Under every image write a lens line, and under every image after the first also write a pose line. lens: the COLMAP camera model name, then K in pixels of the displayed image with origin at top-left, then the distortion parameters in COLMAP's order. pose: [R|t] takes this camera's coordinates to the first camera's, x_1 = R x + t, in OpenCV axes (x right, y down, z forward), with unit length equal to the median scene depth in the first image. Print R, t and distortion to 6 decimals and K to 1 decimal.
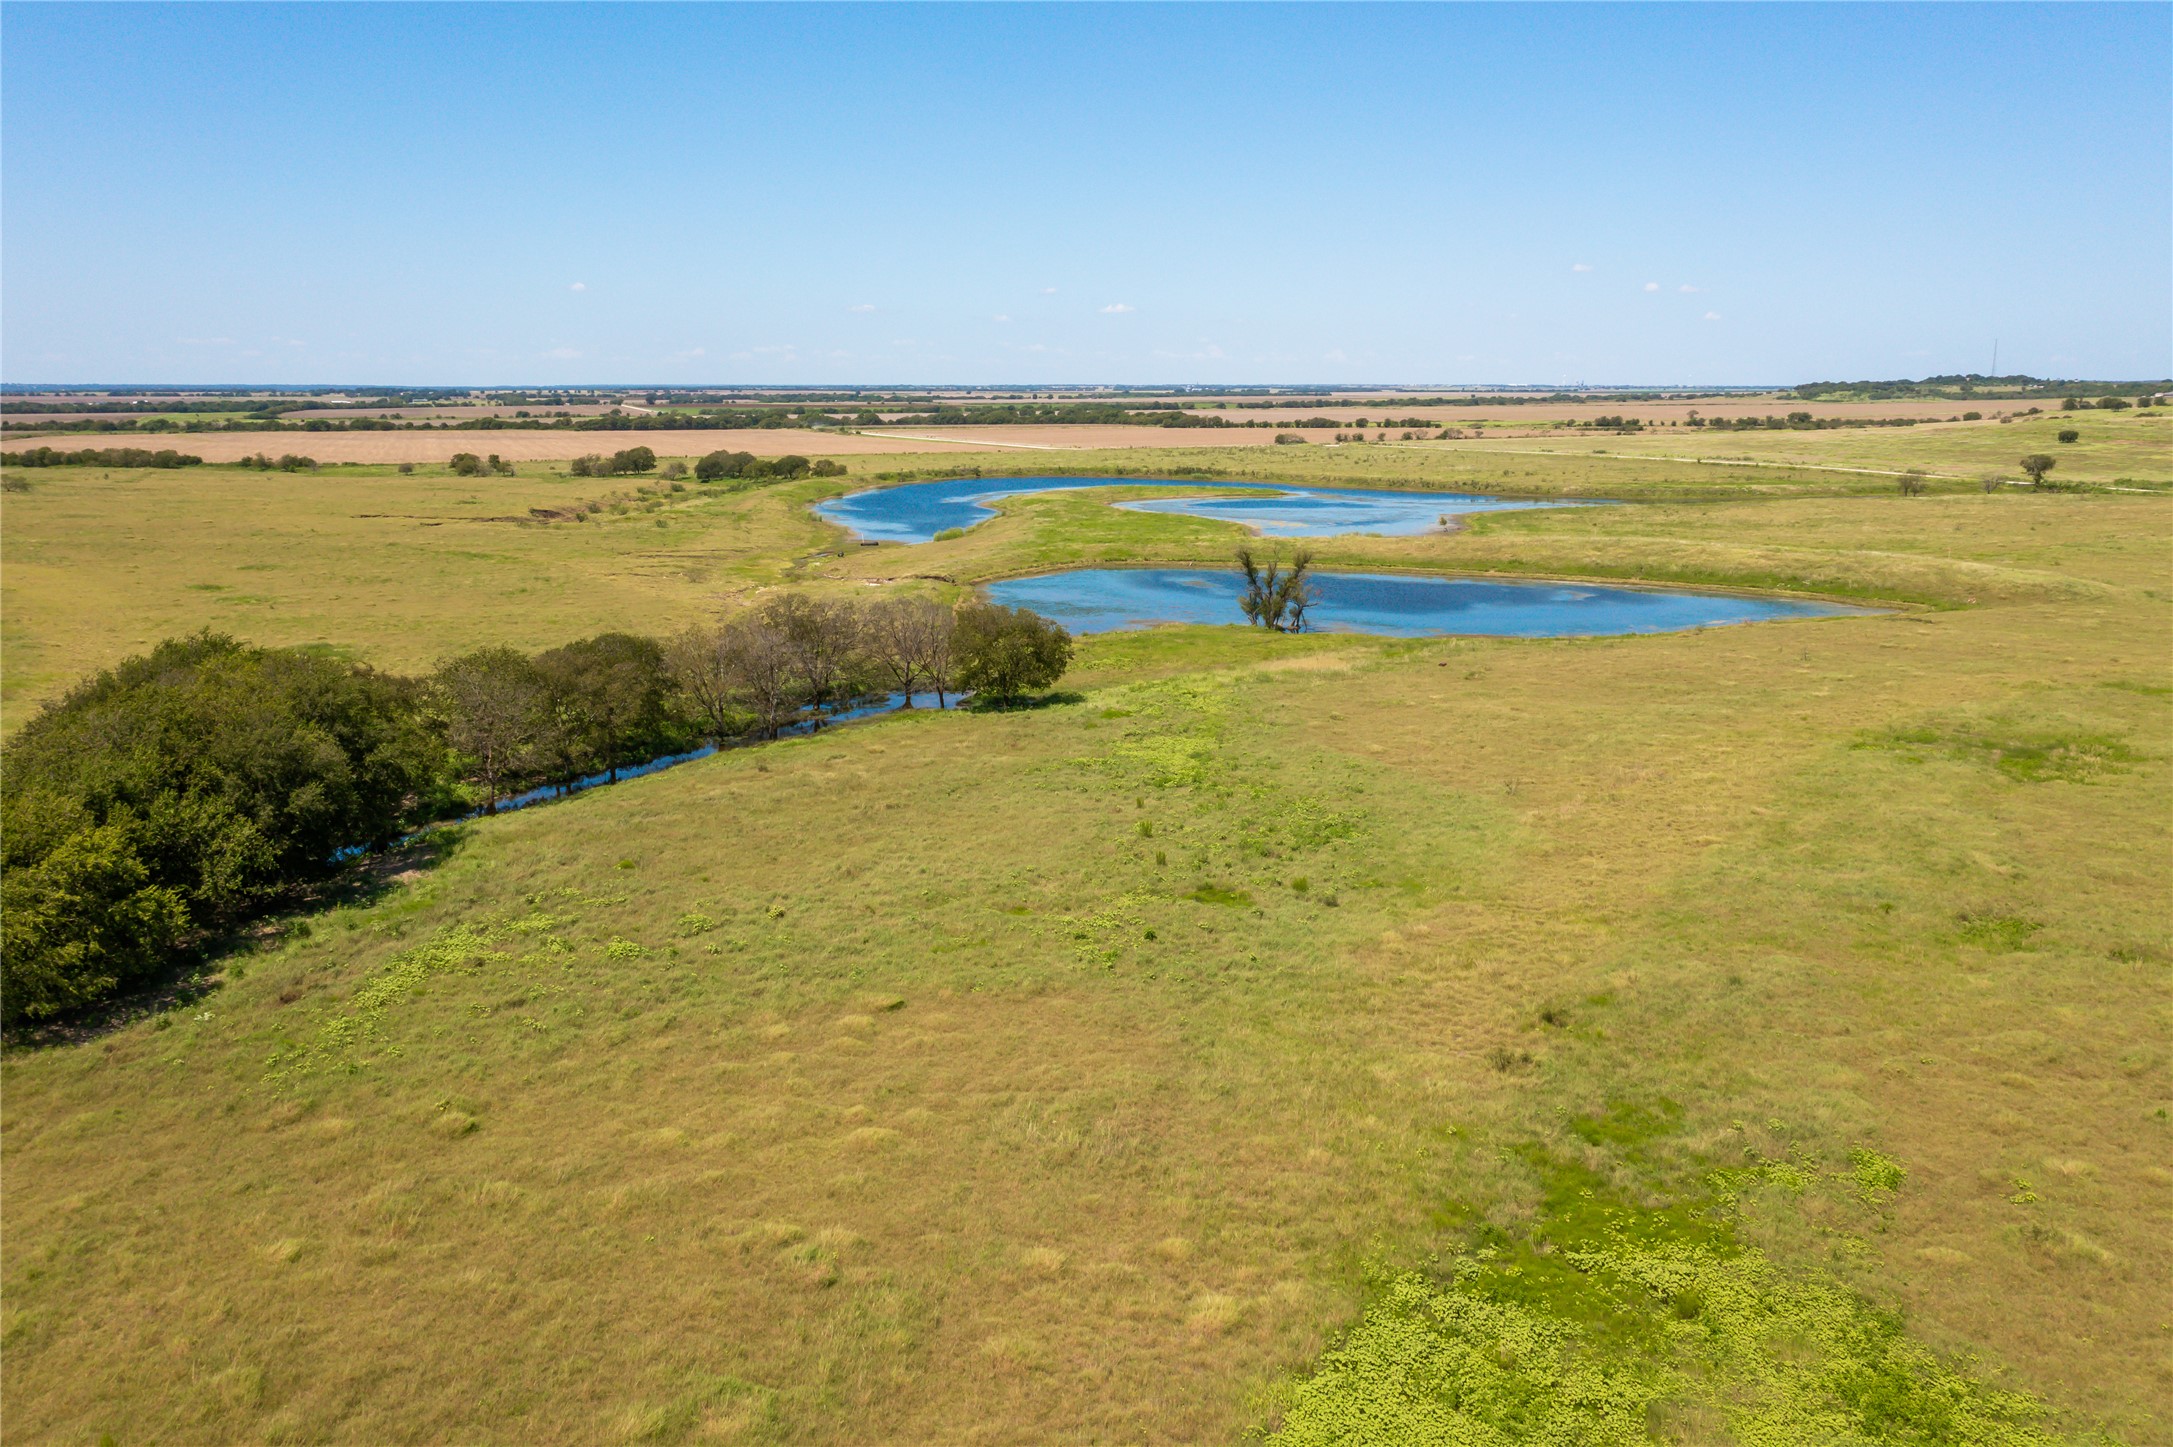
lens RADIAL K [[1692.6, 0, 1090.7], [0, 1692.6, 724.3], [0, 0, 1]] dist [-0.020369, 0.007877]
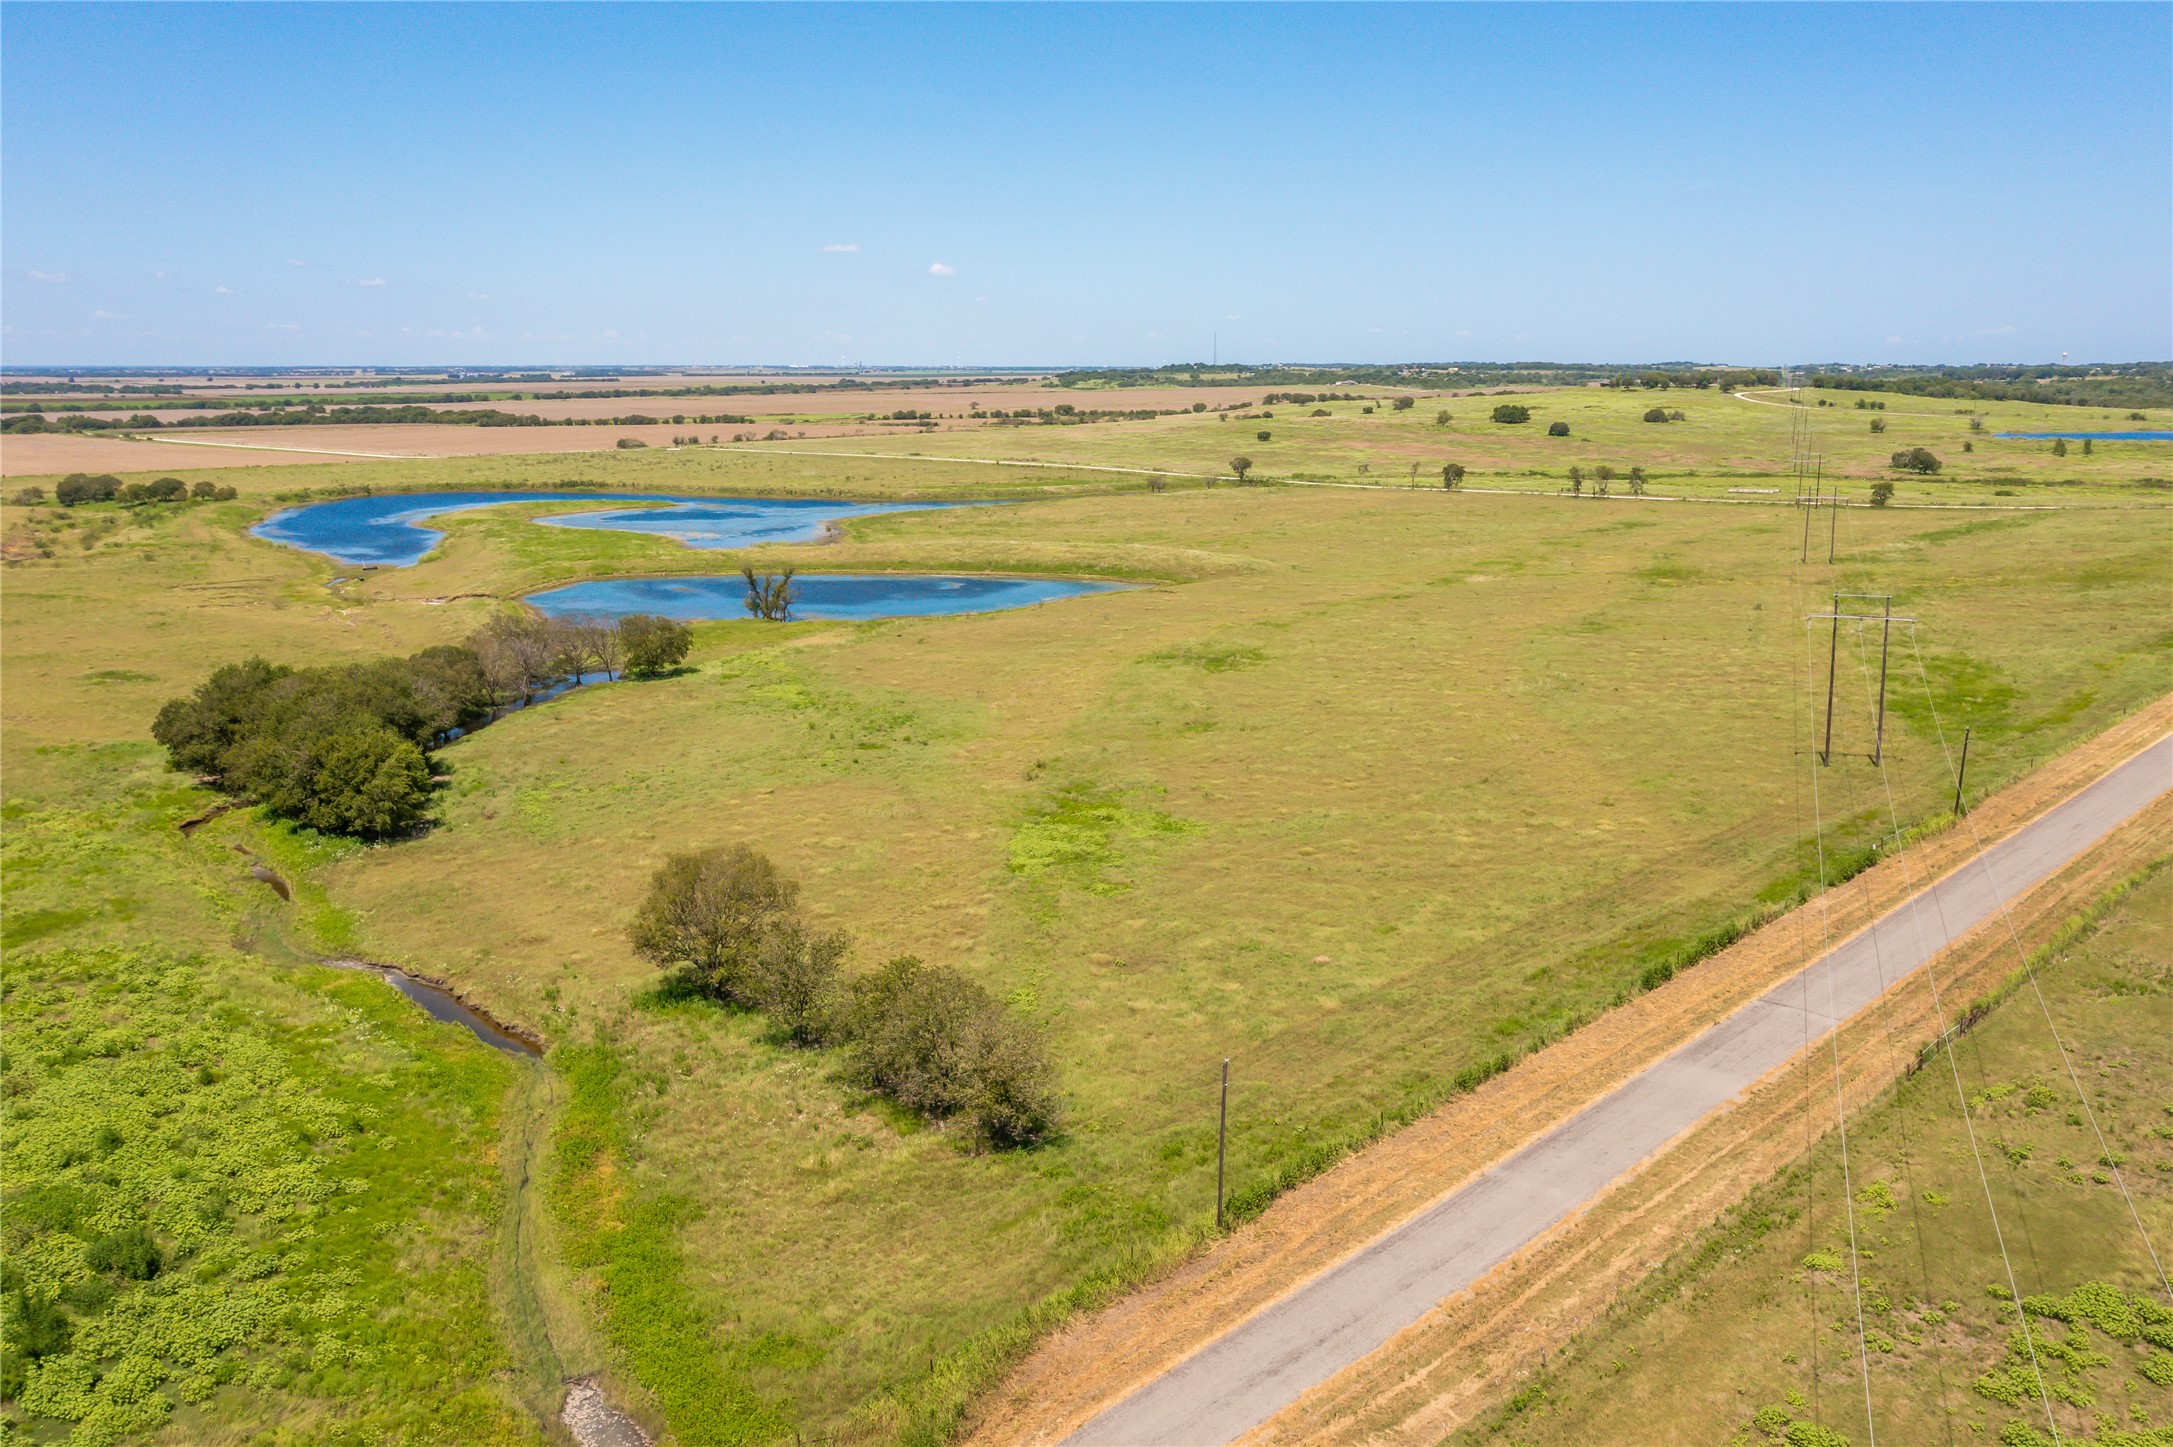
lens RADIAL K [[1707.4, 0, 1090.4], [0, 1707.4, 722.4], [0, 0, 1]] dist [-0.015010, 0.003158]
pose [[0.916730, -0.080522, 0.391309, -0.188233], [0.076906, 0.996727, 0.024931, 0.014412], [-0.392035, 0.007239, 0.919922, -0.398094]]
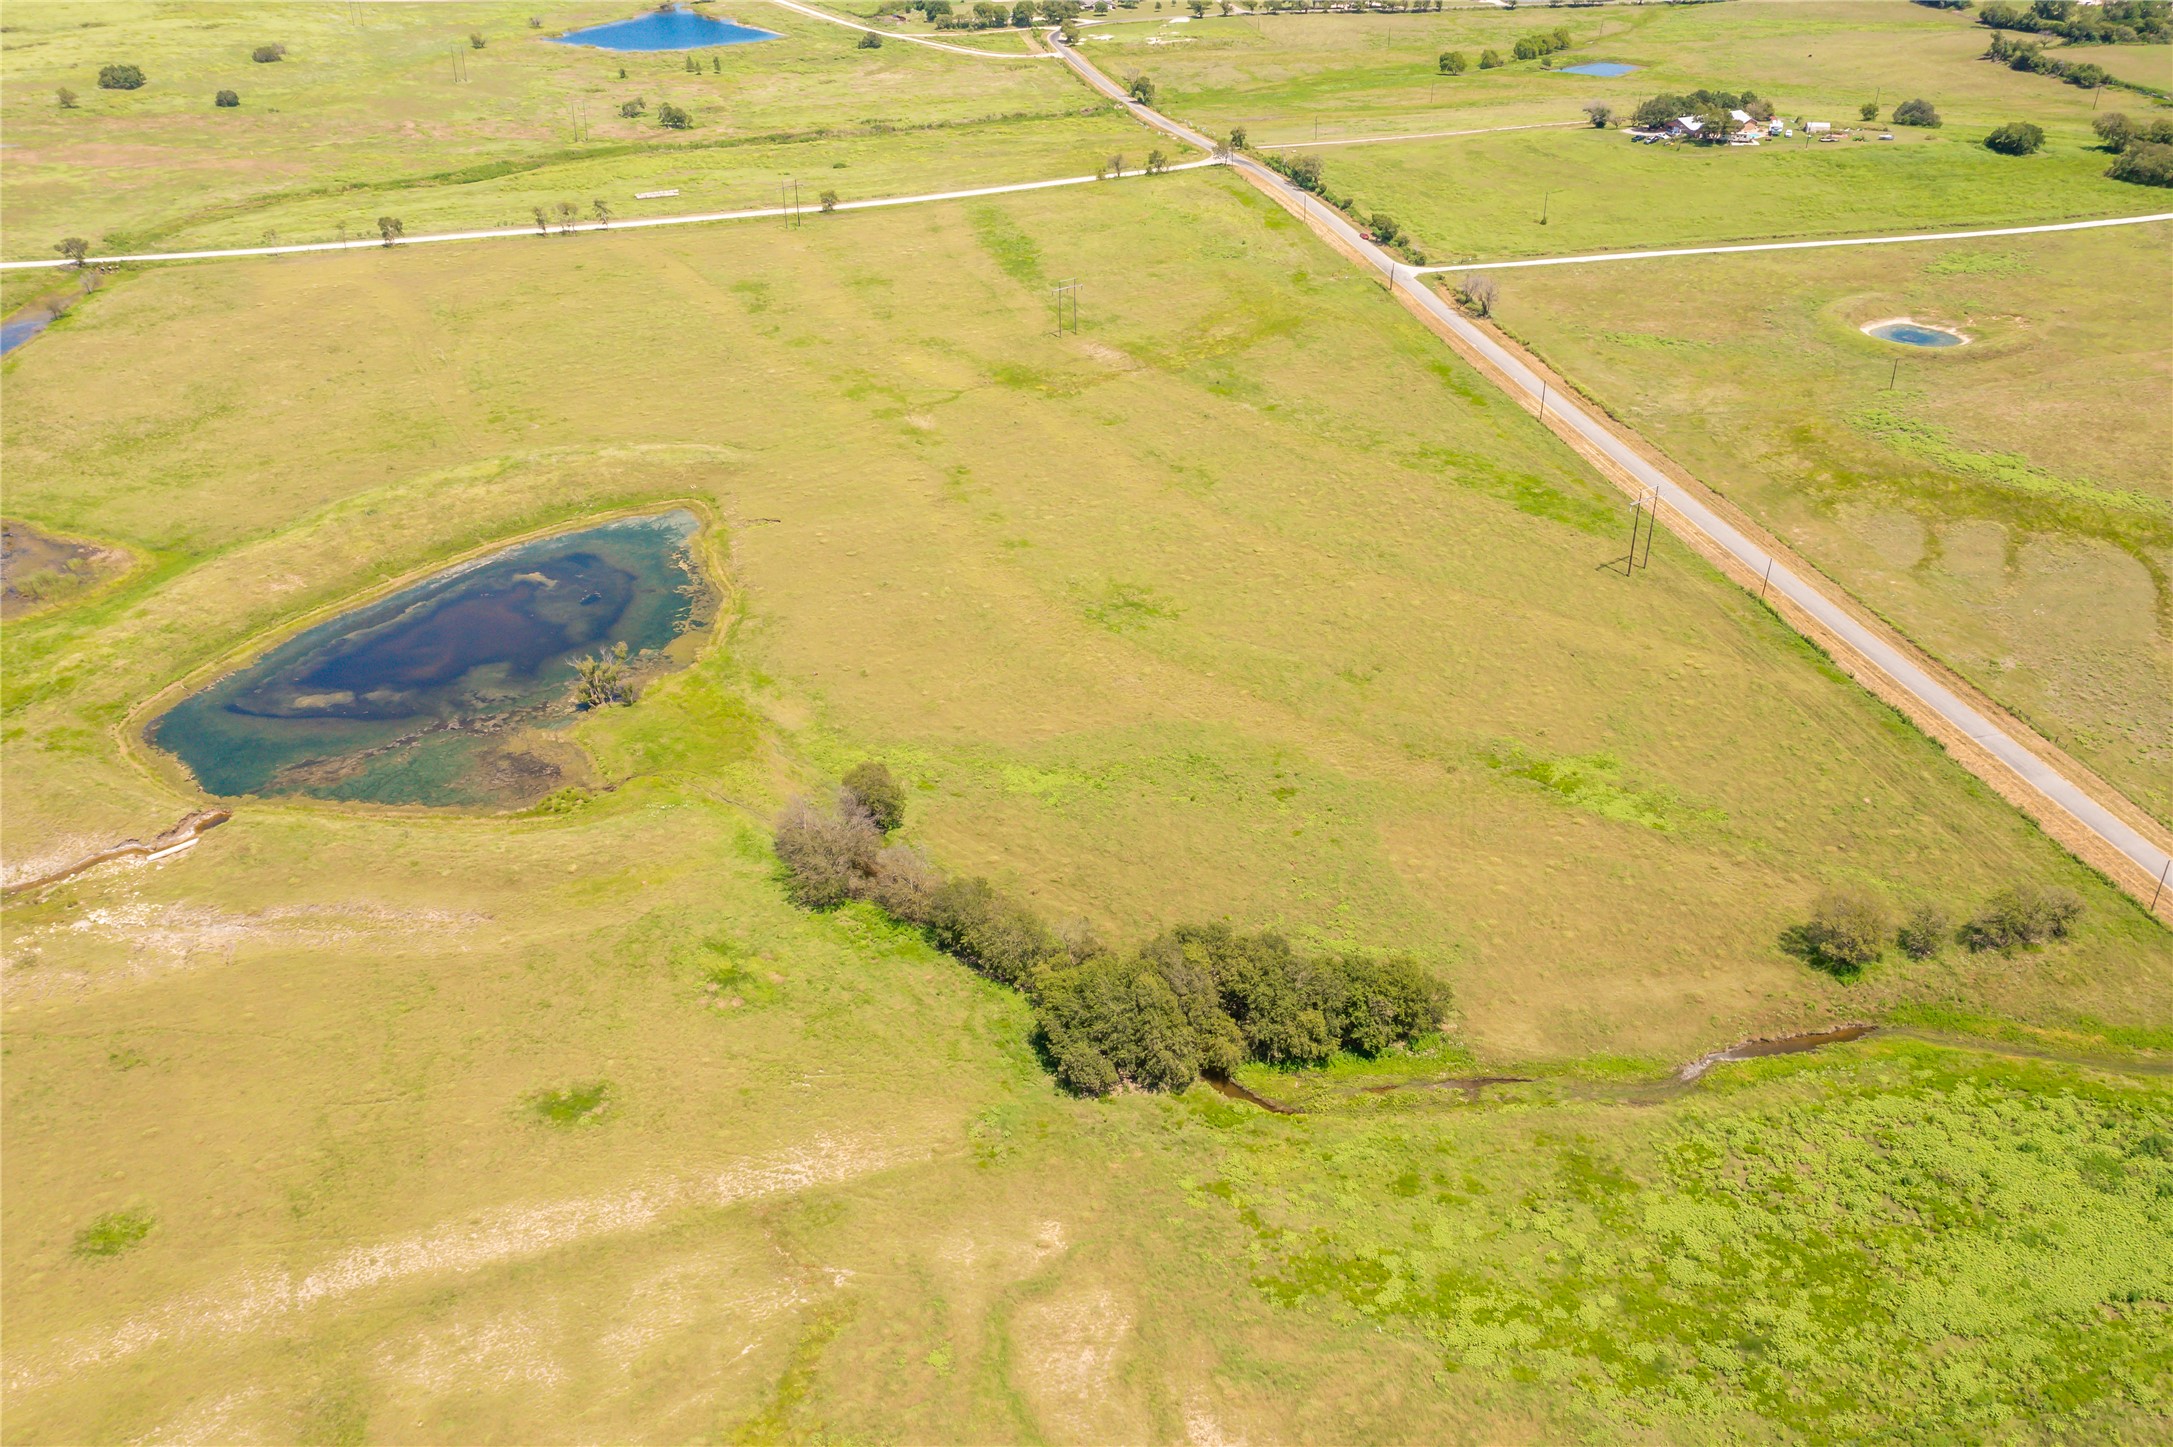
lens RADIAL K [[1721.9, 0, 1088.8], [0, 1721.9, 654.3], [0, 0, 1]] dist [-0.019186, 0.001866]
pose [[0.163561, -0.449438, 0.878210, -0.892574], [0.203092, 0.886471, 0.415840, -0.506590], [-0.965402, 0.110342, 0.236269, 0.223083]]
